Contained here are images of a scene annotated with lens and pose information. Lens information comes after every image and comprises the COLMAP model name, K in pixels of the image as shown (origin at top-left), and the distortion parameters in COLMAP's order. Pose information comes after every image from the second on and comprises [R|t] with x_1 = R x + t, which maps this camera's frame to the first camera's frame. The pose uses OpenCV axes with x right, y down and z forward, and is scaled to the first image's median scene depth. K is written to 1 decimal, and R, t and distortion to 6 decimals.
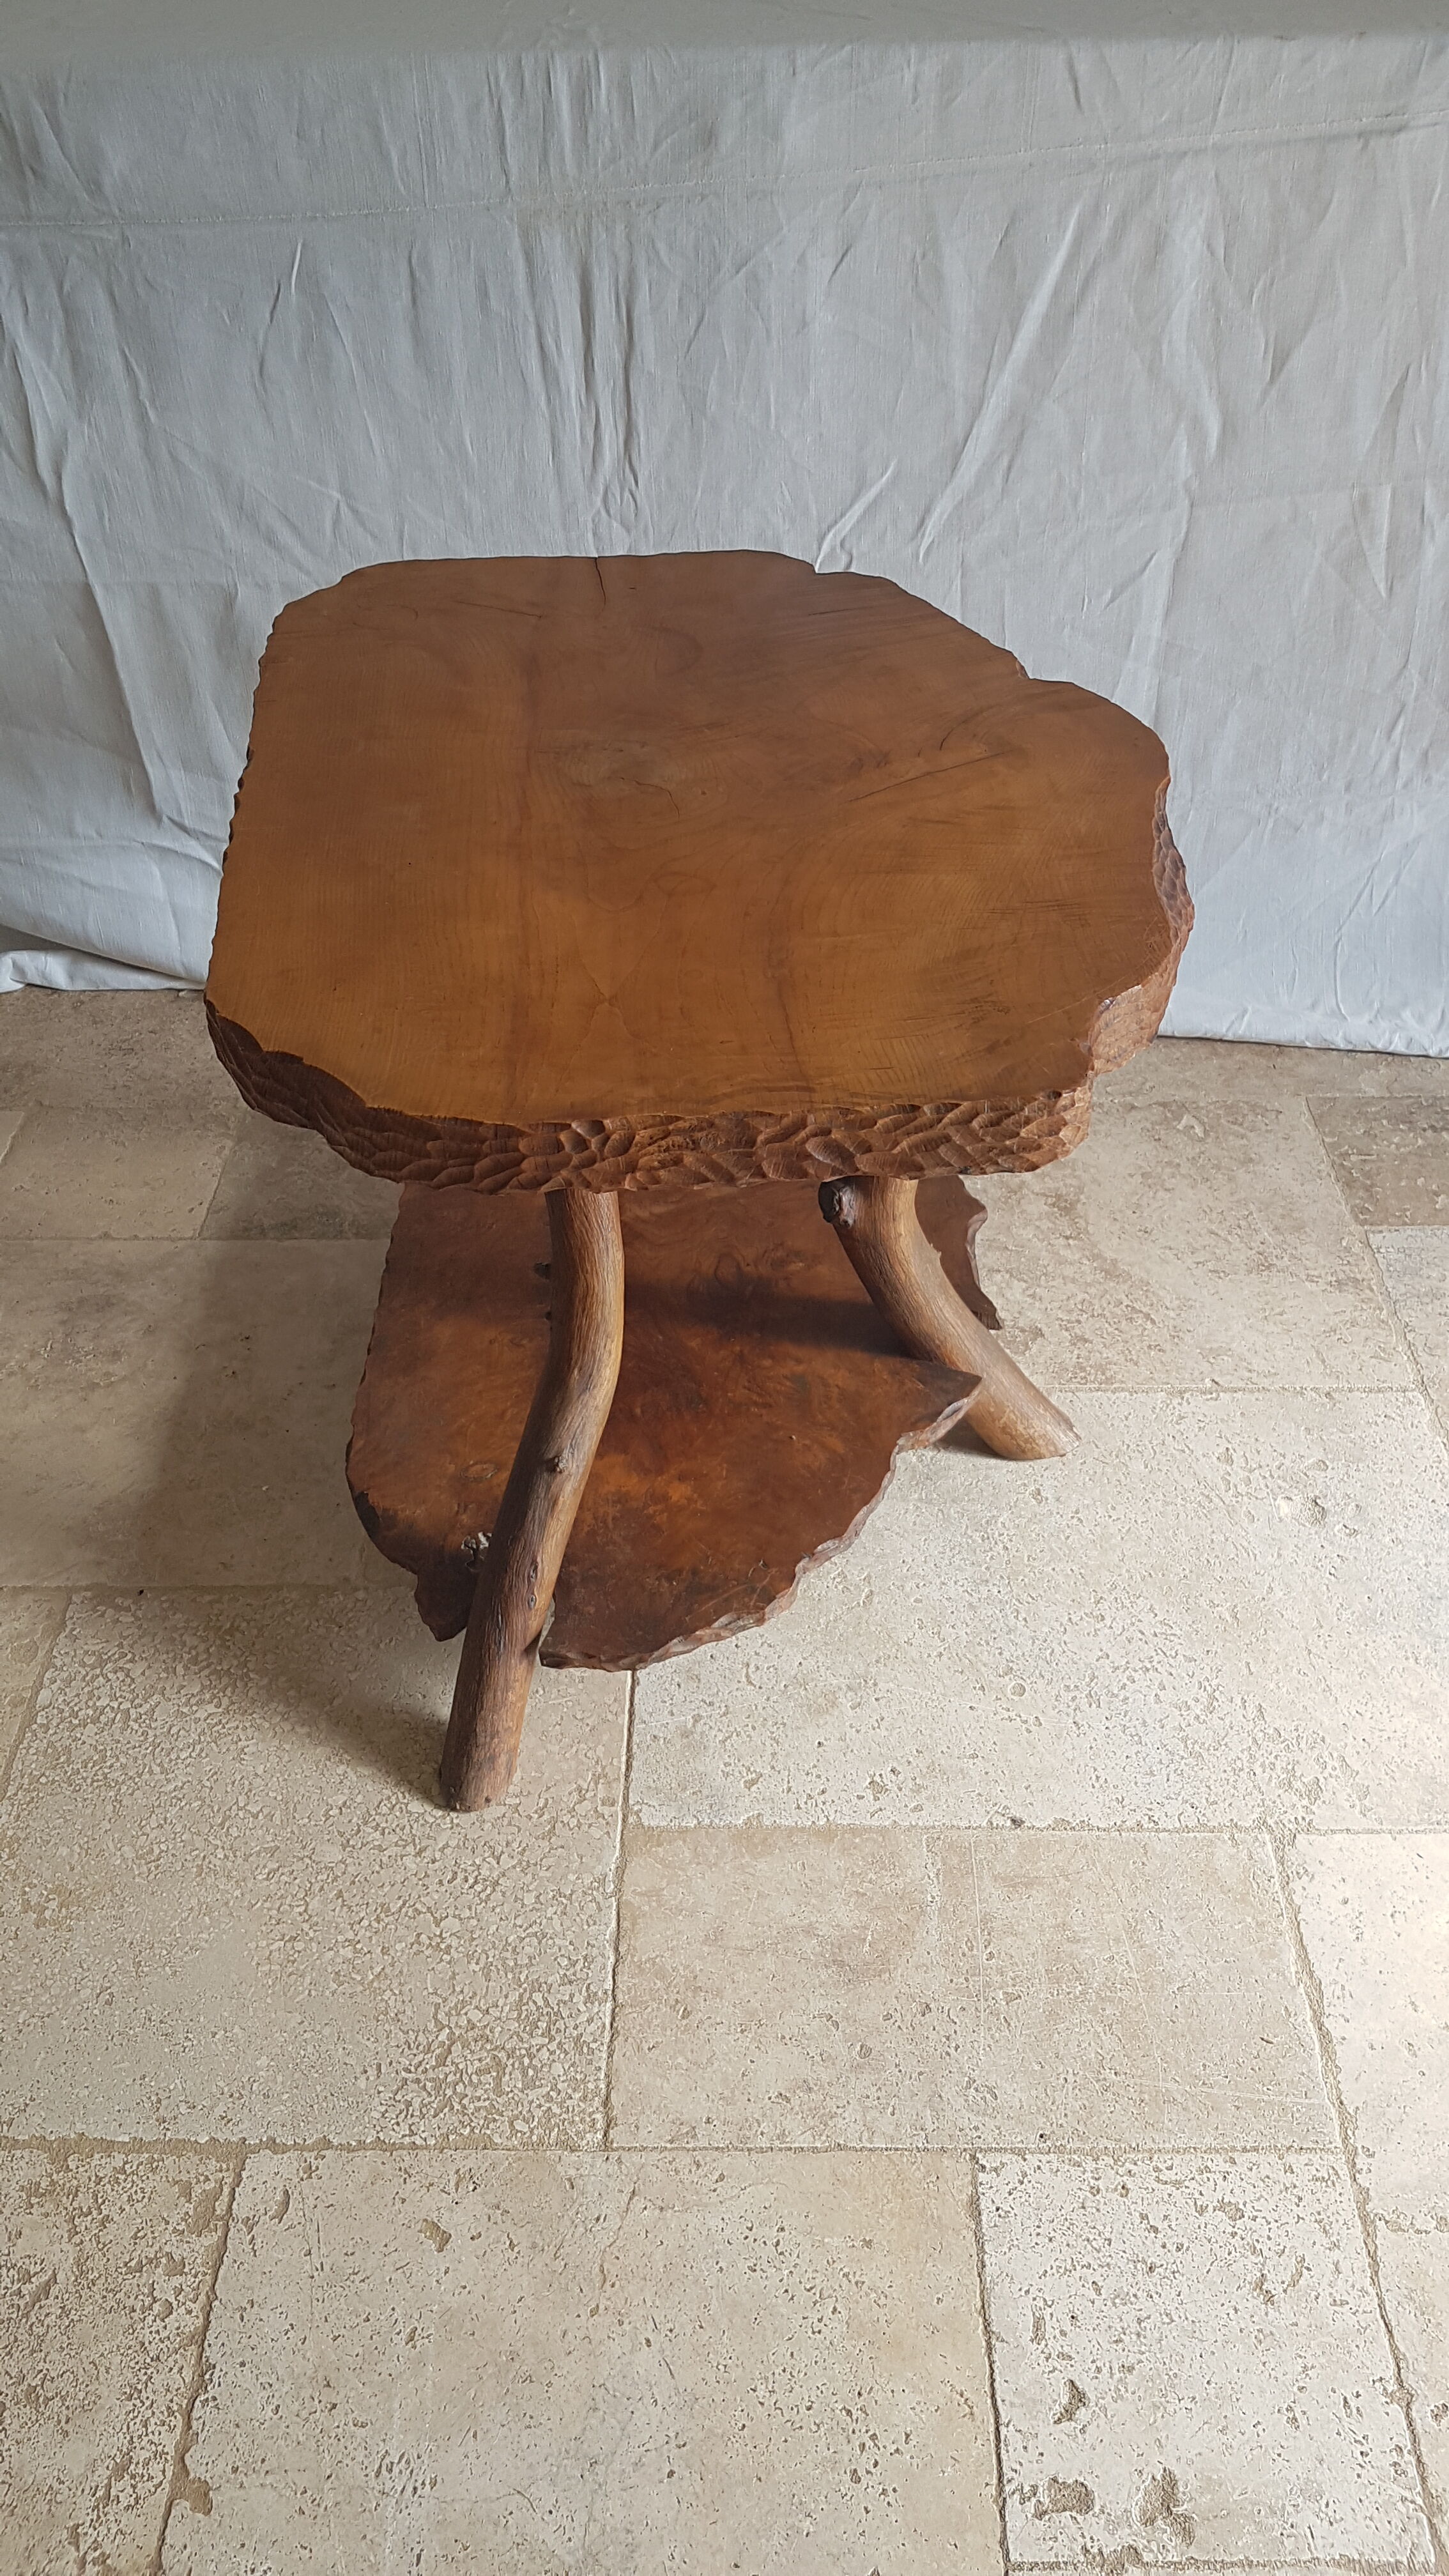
lens RADIAL K [[2007.5, 0, 700.2], [0, 2007.5, 1215.6], [0, 0, 1]] dist [0.078165, -0.157932]
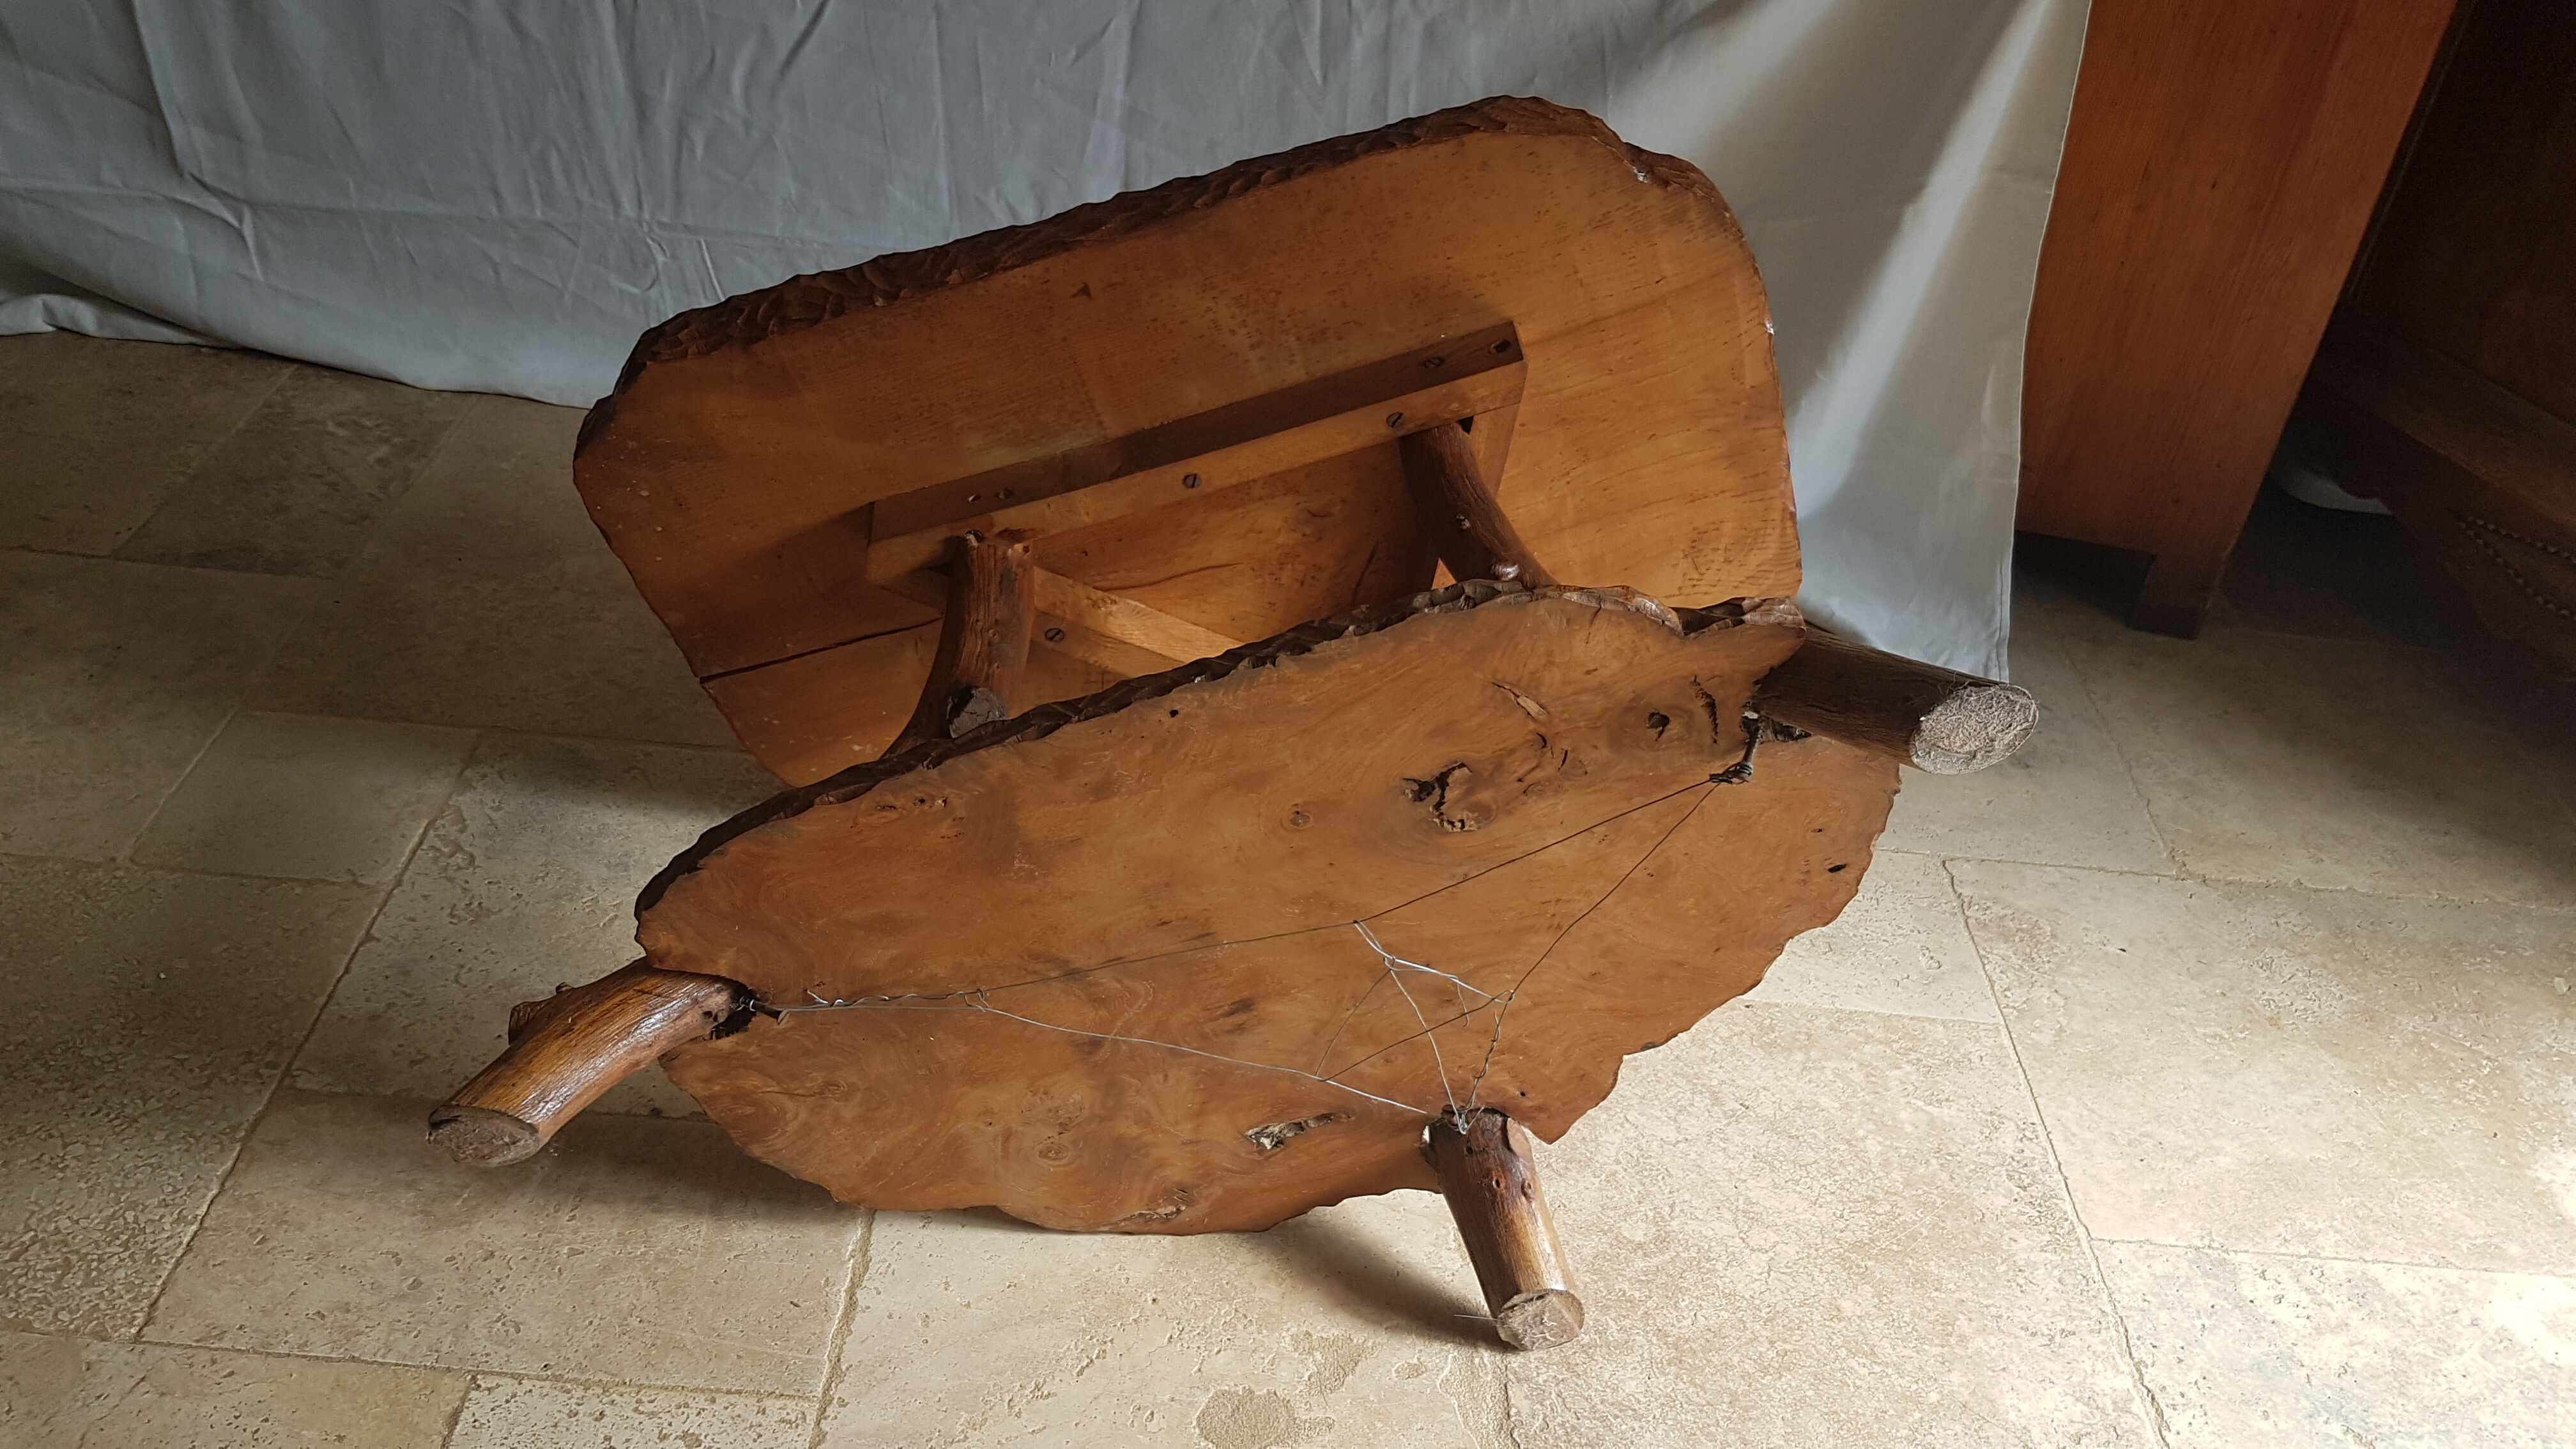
lens RADIAL K [[2007.5, 0, 1224.3], [0, 2007.5, 708.5], [0, 0, 1]] dist [0.078165, -0.157932]
pose [[0.994123, 0.099587, 0.042441, 0.386073], [-0.097853, 0.994350, -0.041144, 0.103573], [-0.046299, 0.036750, 0.998251, -0.081923]]
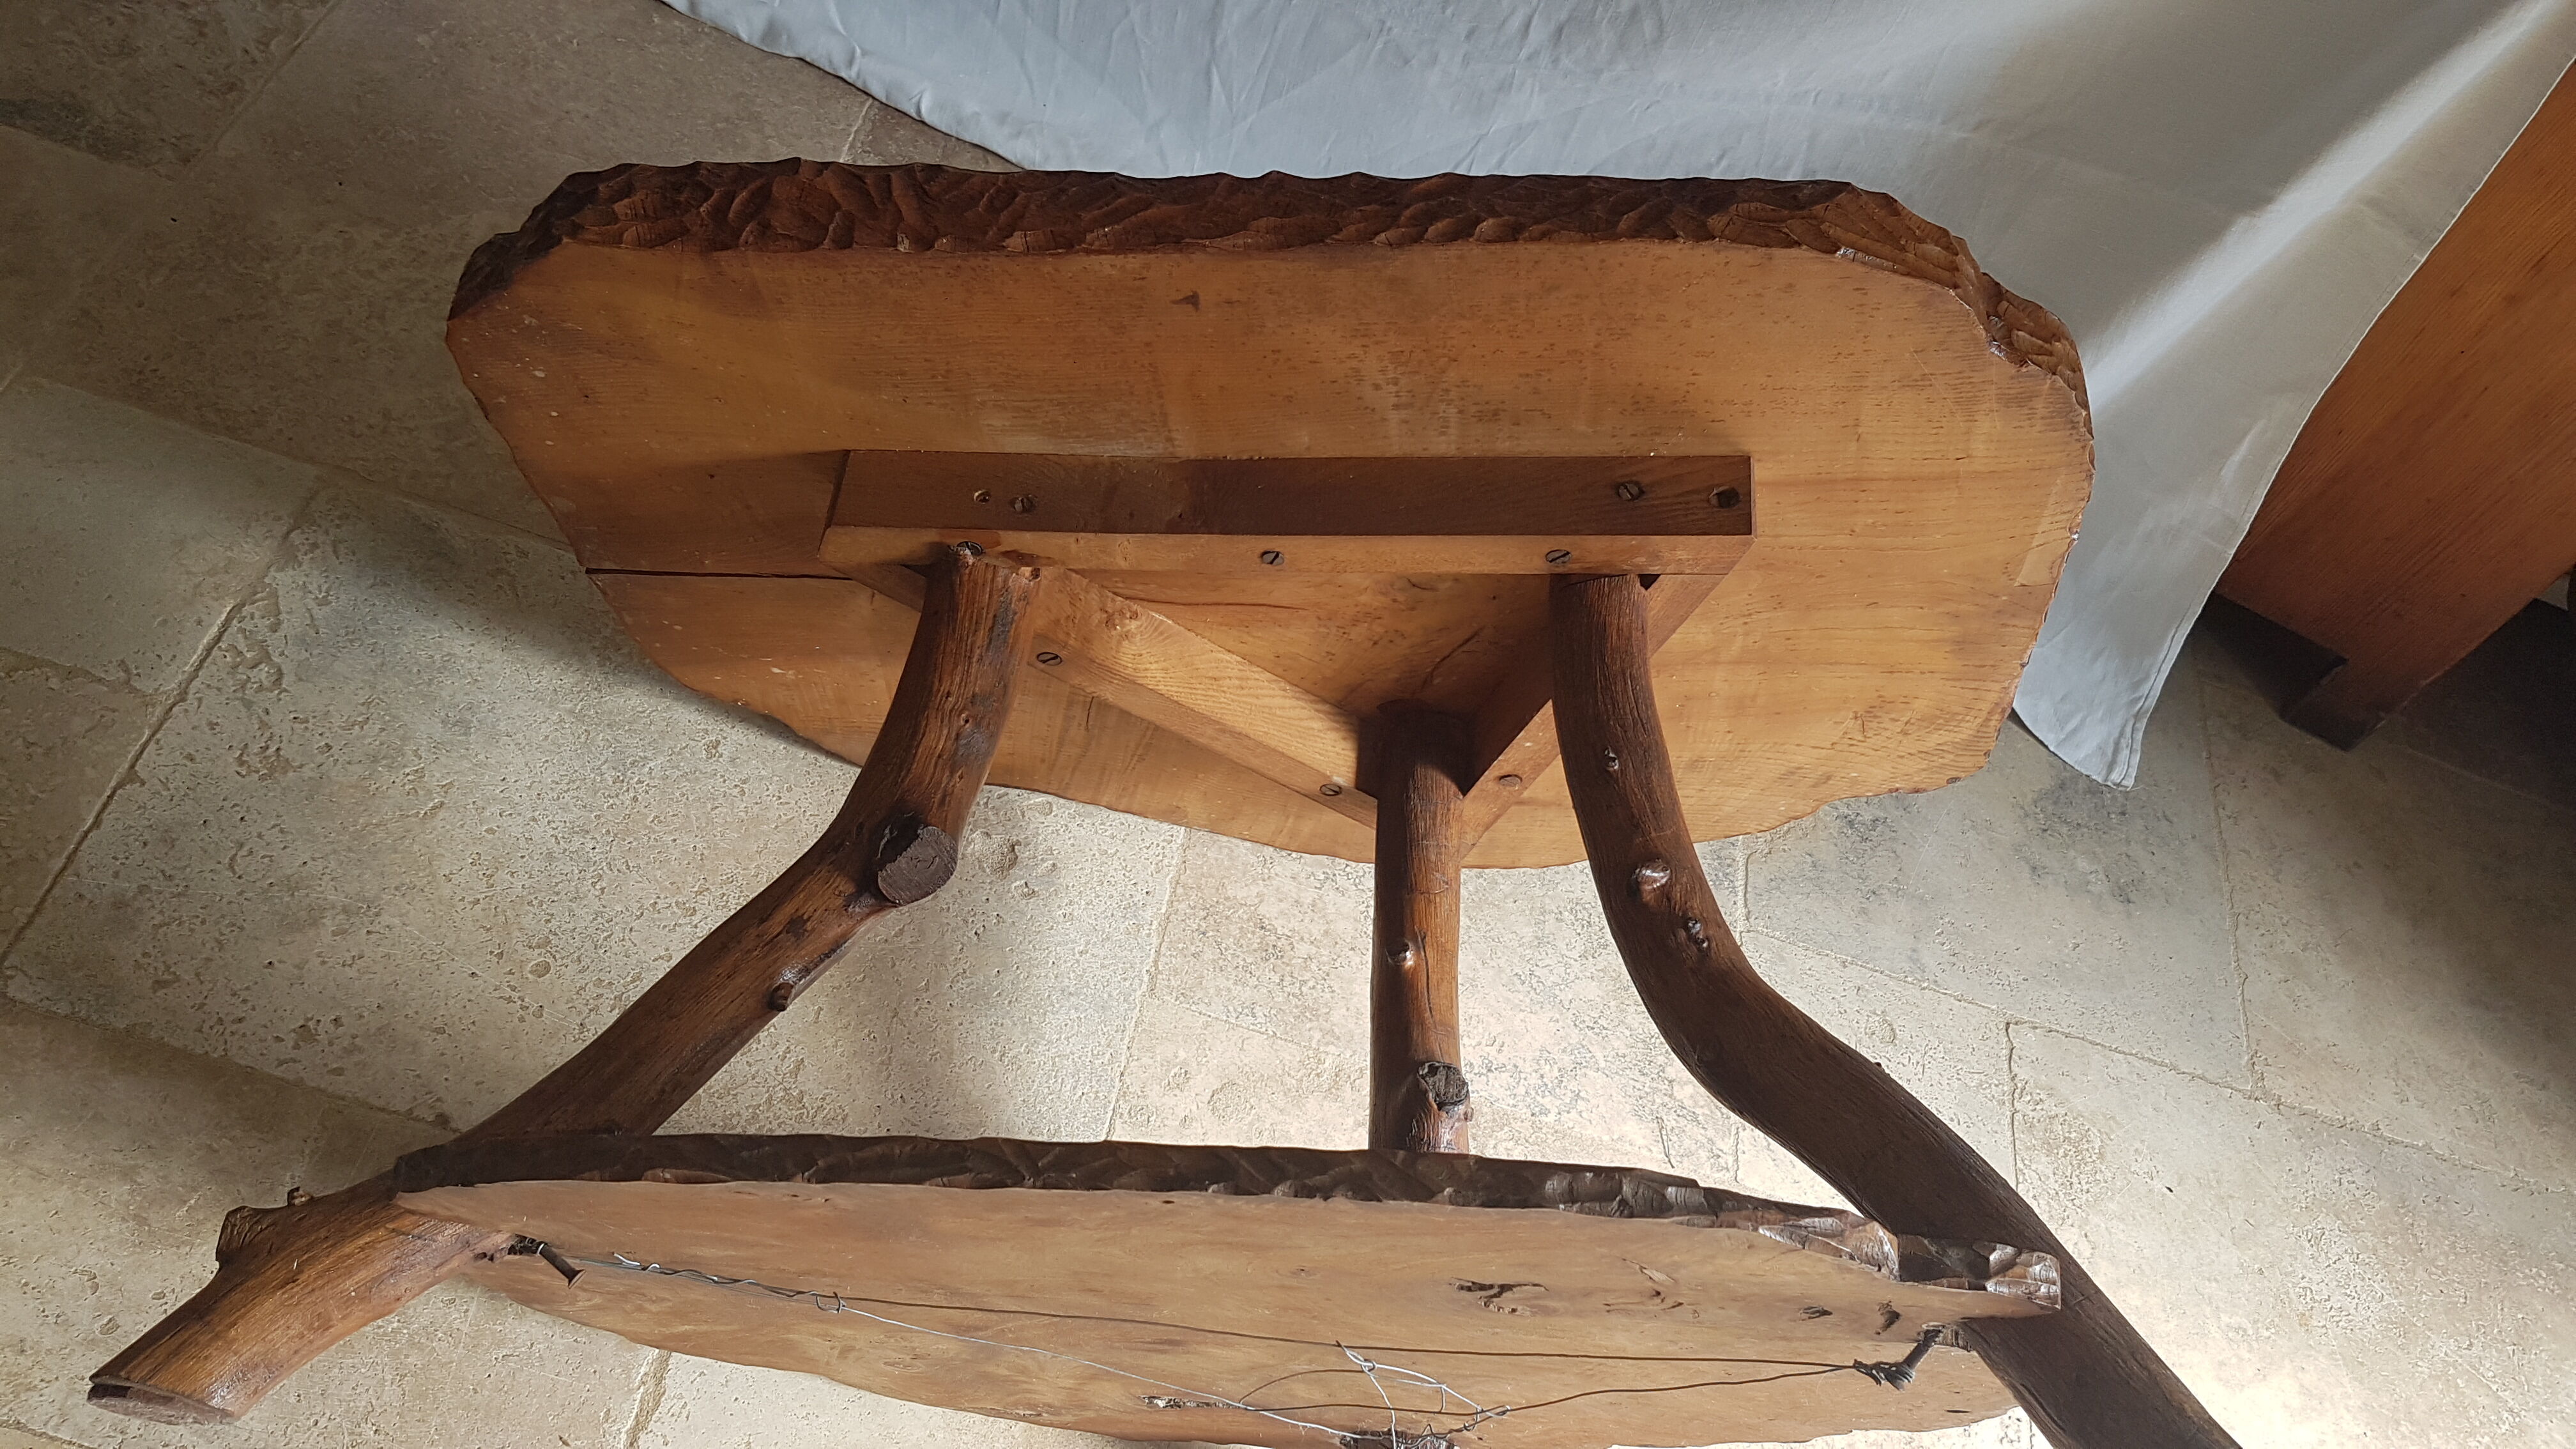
lens RADIAL K [[2007.5, 0, 1239.0], [0, 2007.5, 714.7], [0, 0, 1]] dist [0.078165, -0.157932]
pose [[0.940666, 0.310561, 0.136748, 0.303633], [-0.334977, 0.914224, 0.228002, -0.168984], [-0.054210, -0.260281, 0.964010, 0.187146]]
